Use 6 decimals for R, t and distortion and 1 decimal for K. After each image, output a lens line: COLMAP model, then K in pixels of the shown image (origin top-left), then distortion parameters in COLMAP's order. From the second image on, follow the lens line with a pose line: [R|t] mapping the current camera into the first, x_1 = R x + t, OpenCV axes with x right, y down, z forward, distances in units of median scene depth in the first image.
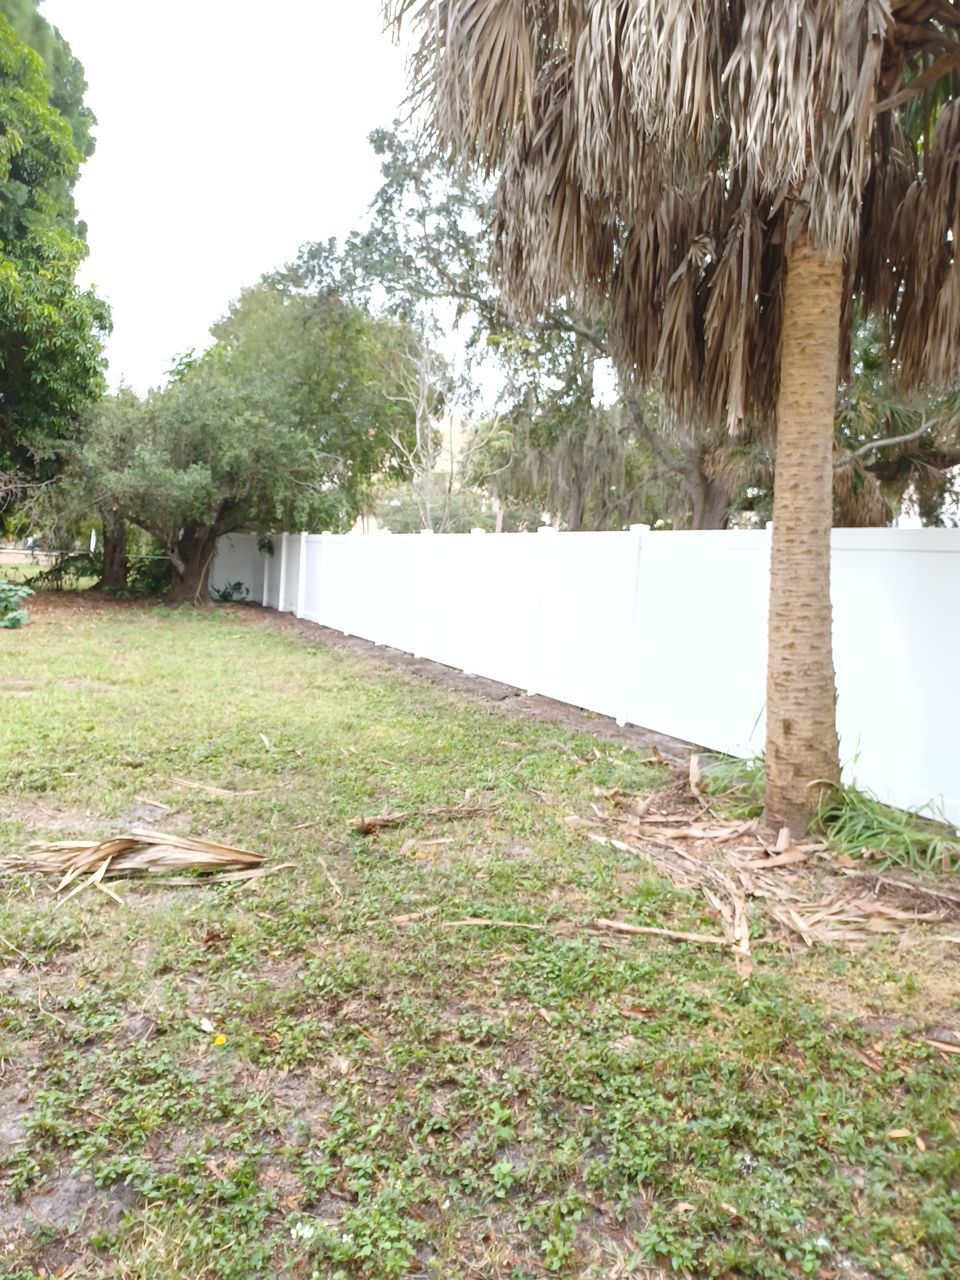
lens RADIAL K [[922.4, 0, 480.3], [0, 922.4, 642.5], [0, 0, 1]] dist [0.004899, 0.011344]
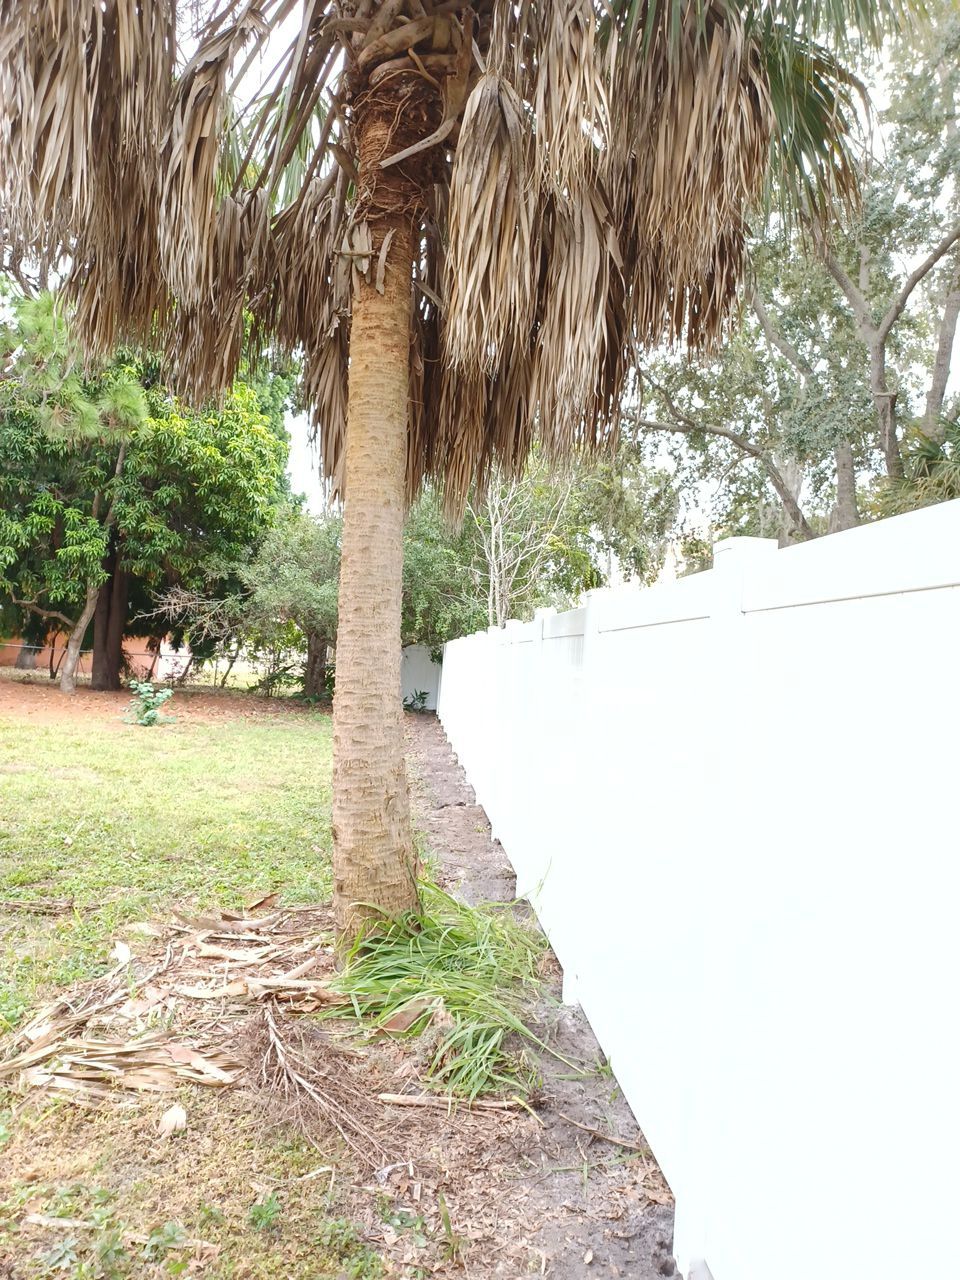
lens RADIAL K [[922.4, 0, 483.6], [0, 922.4, 643.4], [0, 0, 1]] dist [0.004899, 0.011344]
pose [[0.937784, -0.003917, -0.347198, 0.238829], [-0.040464, 0.991891, -0.120482, 0.003877], [0.344854, 0.127035, 0.930020, 0.071684]]
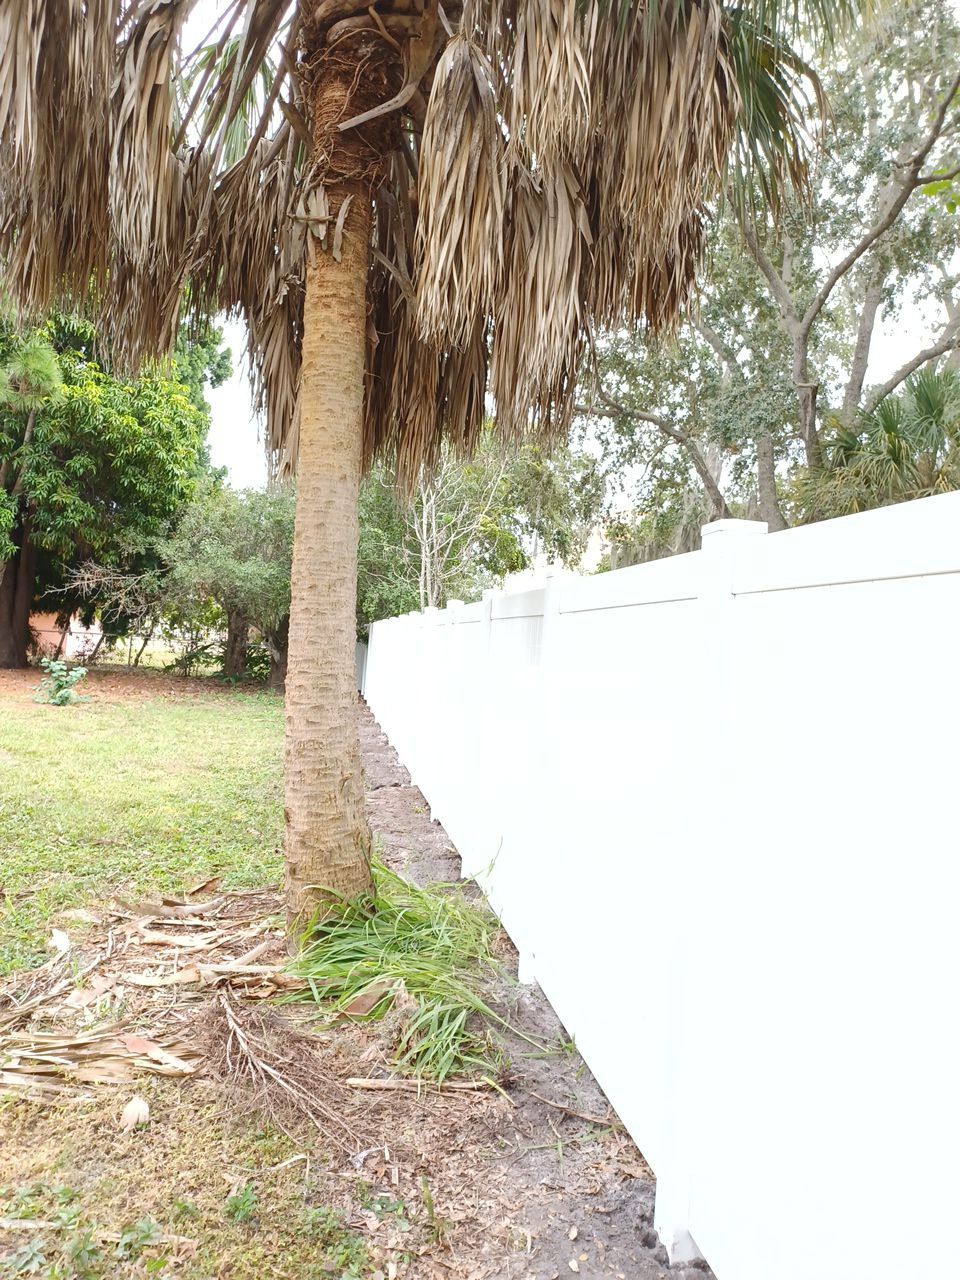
lens RADIAL K [[922.4, 0, 483.0], [0, 922.4, 644.1], [0, 0, 1]] dist [0.004899, 0.011344]
pose [[0.964933, 0.012257, -0.262210, 0.226915], [-0.040559, 0.993875, -0.102801, 0.004338], [0.259343, 0.109832, 0.959520, 0.070586]]
